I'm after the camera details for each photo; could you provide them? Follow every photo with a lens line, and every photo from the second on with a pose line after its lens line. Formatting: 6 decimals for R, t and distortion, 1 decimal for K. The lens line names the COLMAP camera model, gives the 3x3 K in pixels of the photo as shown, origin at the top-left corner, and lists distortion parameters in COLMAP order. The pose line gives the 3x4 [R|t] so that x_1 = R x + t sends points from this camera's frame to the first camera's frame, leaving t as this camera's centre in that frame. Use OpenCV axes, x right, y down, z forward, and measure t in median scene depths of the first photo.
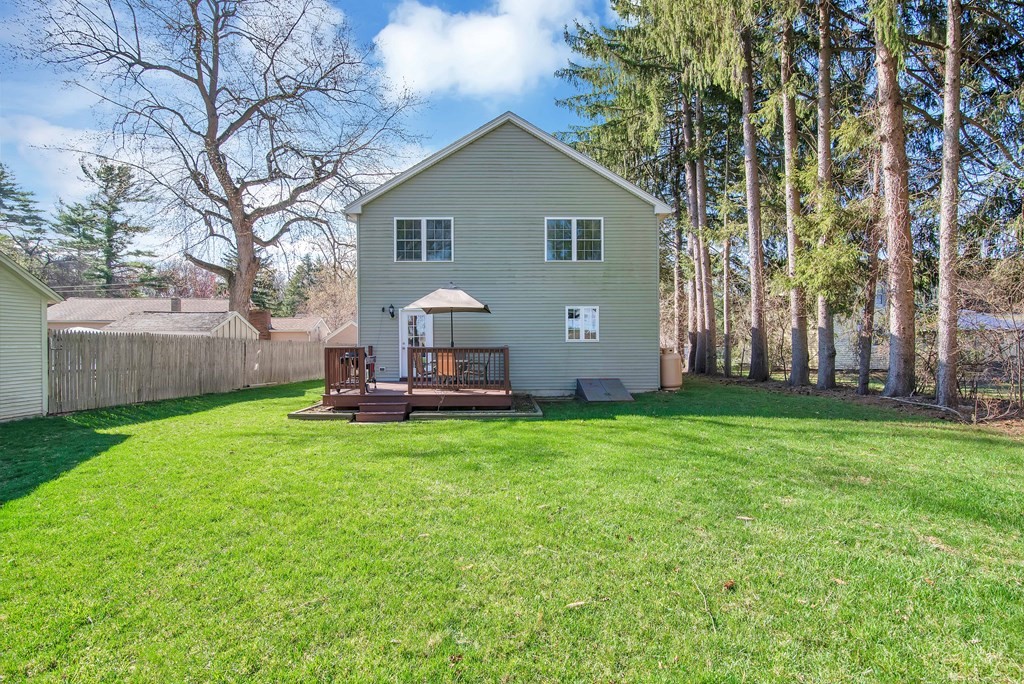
lens RADIAL K [[471.5, 0, 506.3], [0, 471.5, 349.5], [0, 0, 1]] dist [-0.006027, -0.000333]
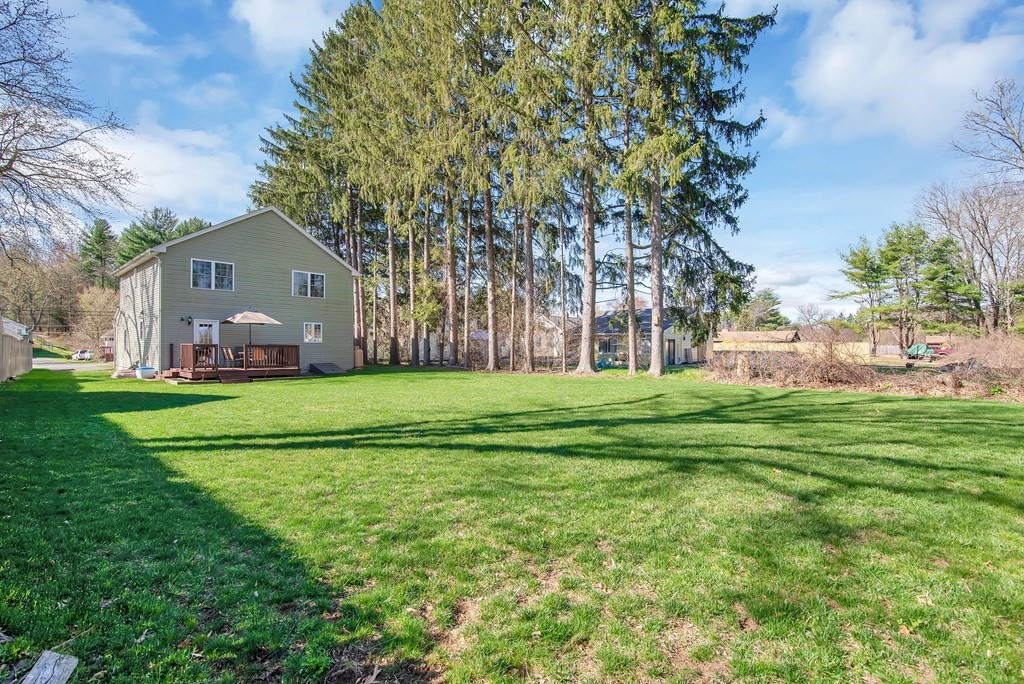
lens RADIAL K [[486.3, 0, 512.0], [0, 486.3, 342.0], [0, 0, 1]] dist [-0.010393, 0.000279]
pose [[0.688668, 0.014380, 0.724934, -0.664962], [0.002885, 0.999741, -0.022573, 0.024356], [-0.725071, 0.017637, 0.688448, -0.815862]]
